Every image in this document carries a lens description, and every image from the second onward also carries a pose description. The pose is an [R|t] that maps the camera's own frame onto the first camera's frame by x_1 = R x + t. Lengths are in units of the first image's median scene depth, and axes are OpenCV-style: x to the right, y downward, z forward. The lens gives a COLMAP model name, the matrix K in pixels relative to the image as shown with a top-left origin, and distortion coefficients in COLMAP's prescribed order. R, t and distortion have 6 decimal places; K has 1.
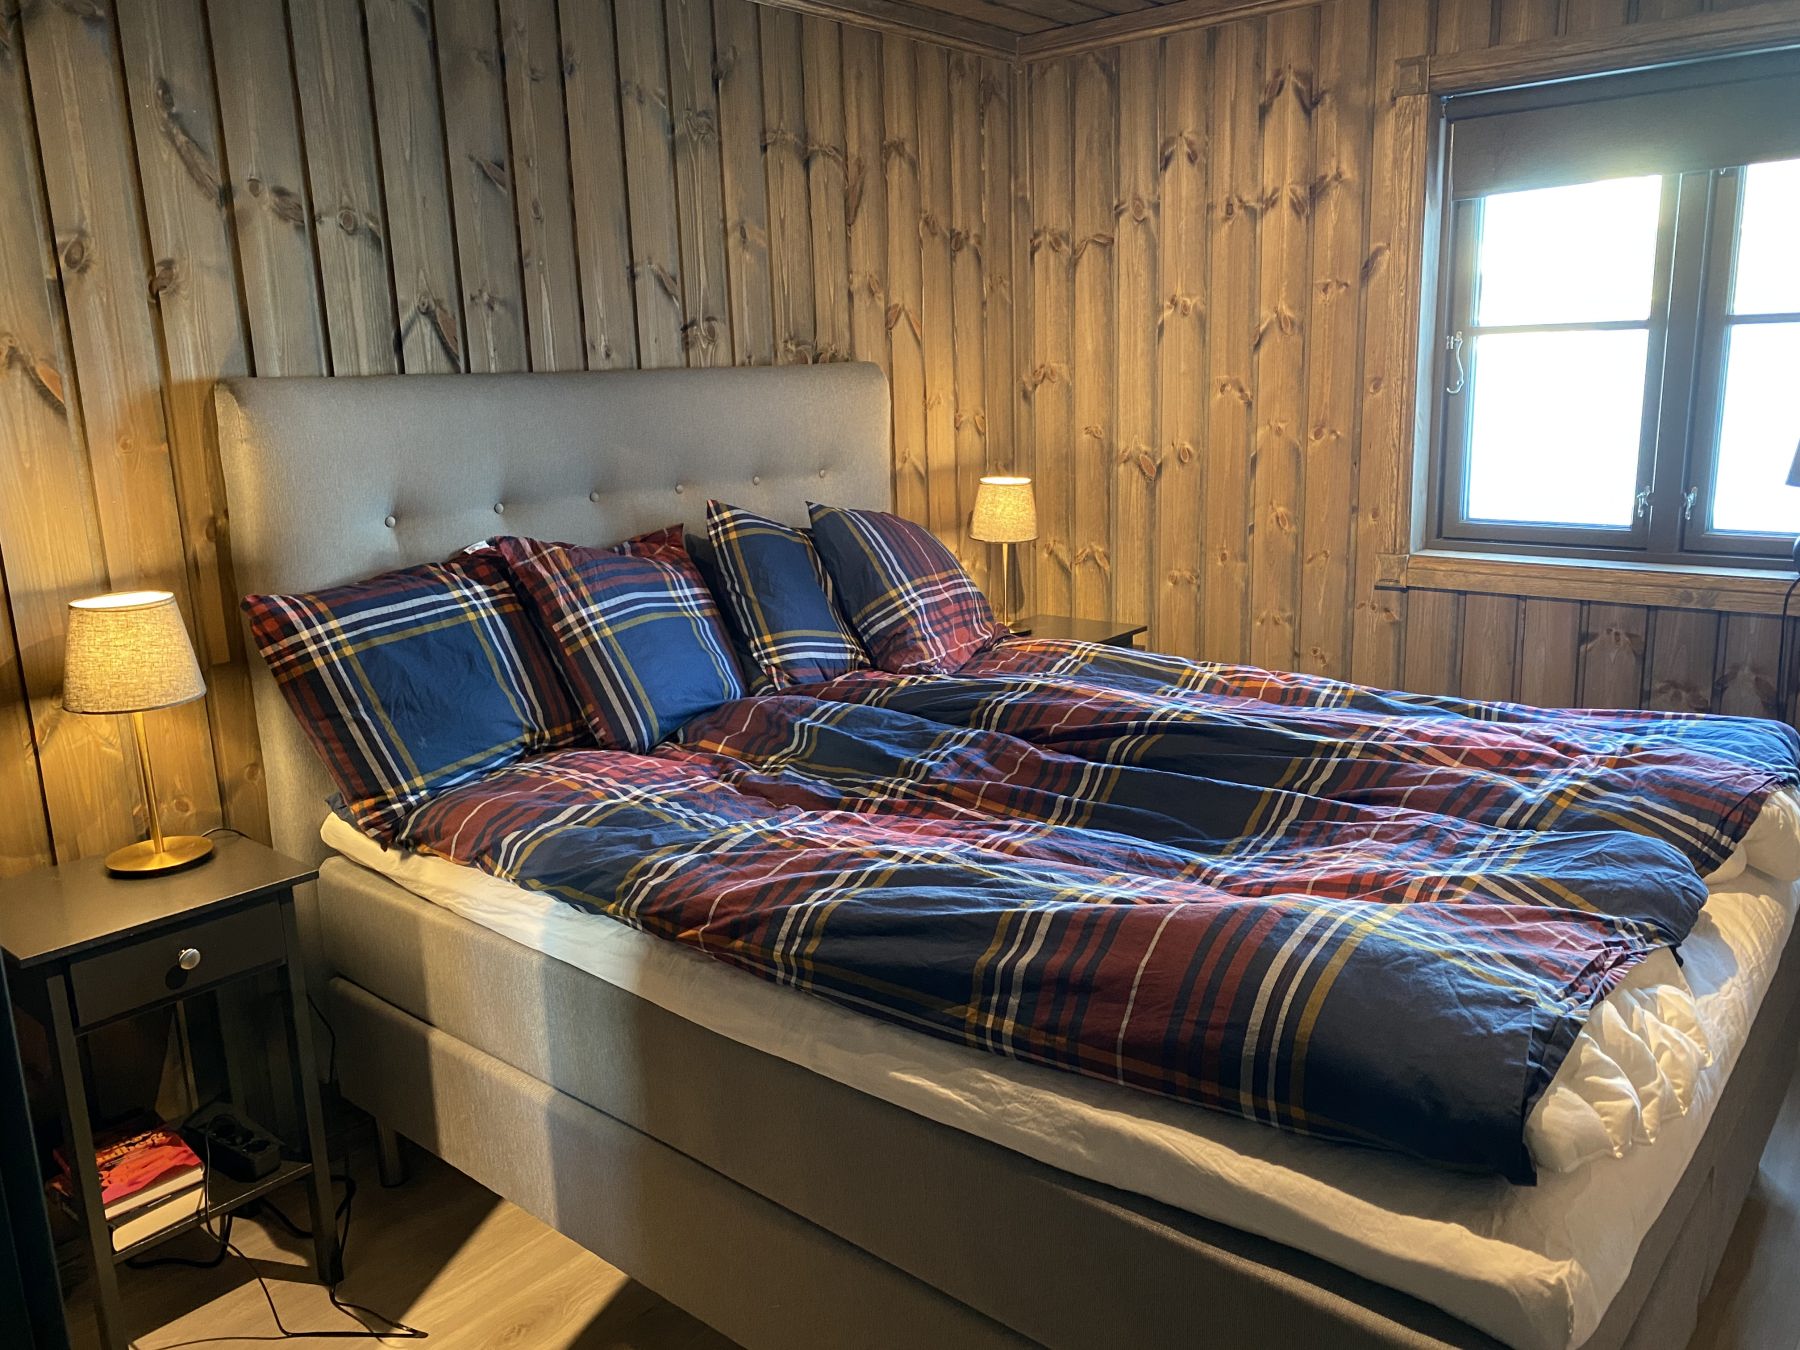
lens RADIAL K [[1384.5, 0, 900.0], [0, 1384.5, 675.0], [0, 0, 1]] dist [0.001097, 0.003787]
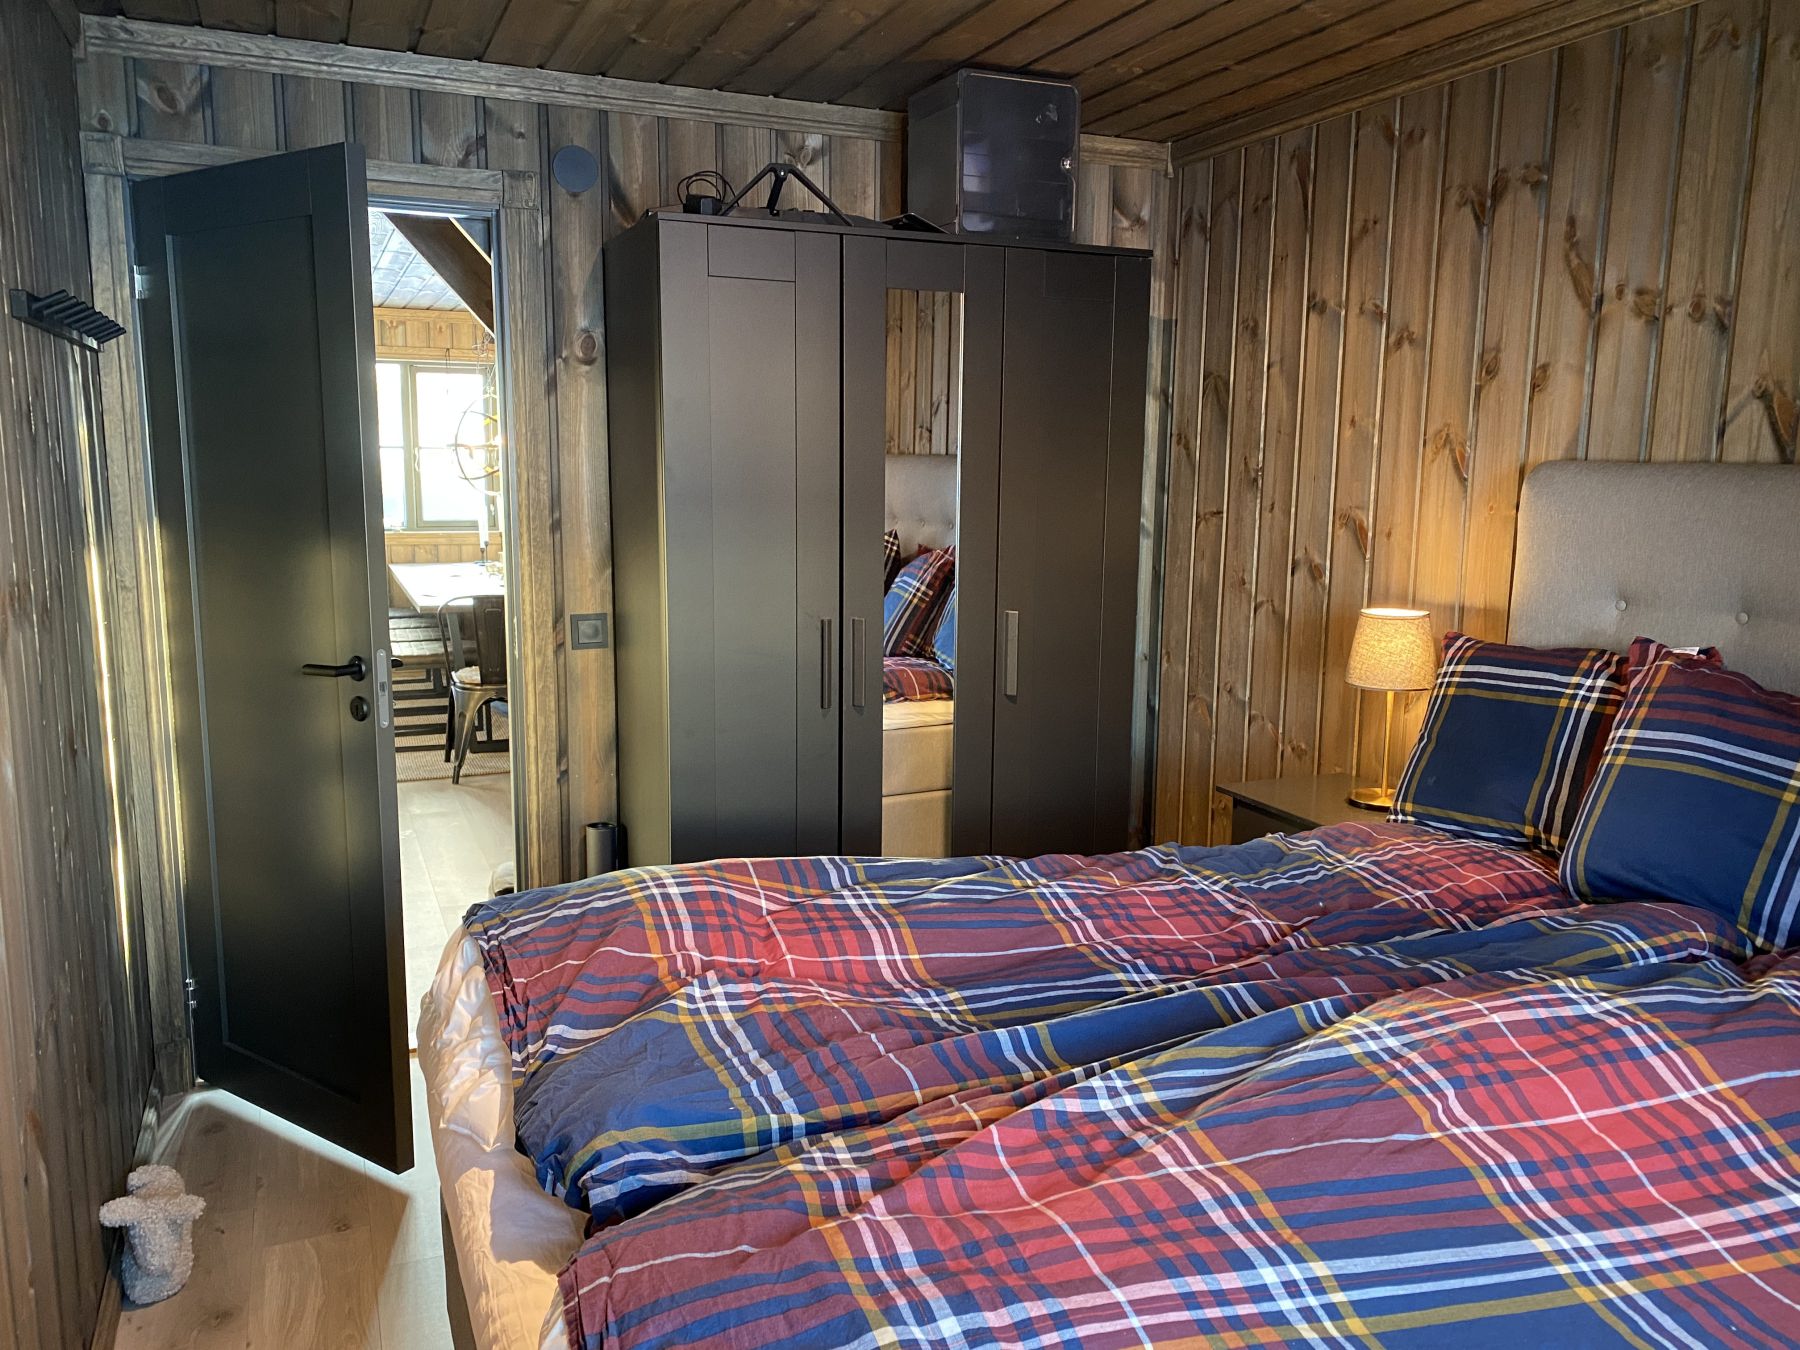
lens RADIAL K [[1384.5, 0, 900.0], [0, 1384.5, 675.0], [0, 0, 1]] dist [0.001097, 0.003787]
pose [[-0.457064, 0.157527, -0.875373, 0.777264], [-0.199310, 0.941023, 0.273408, -0.238225], [0.866815, 0.299435, -0.398711, 0.980327]]
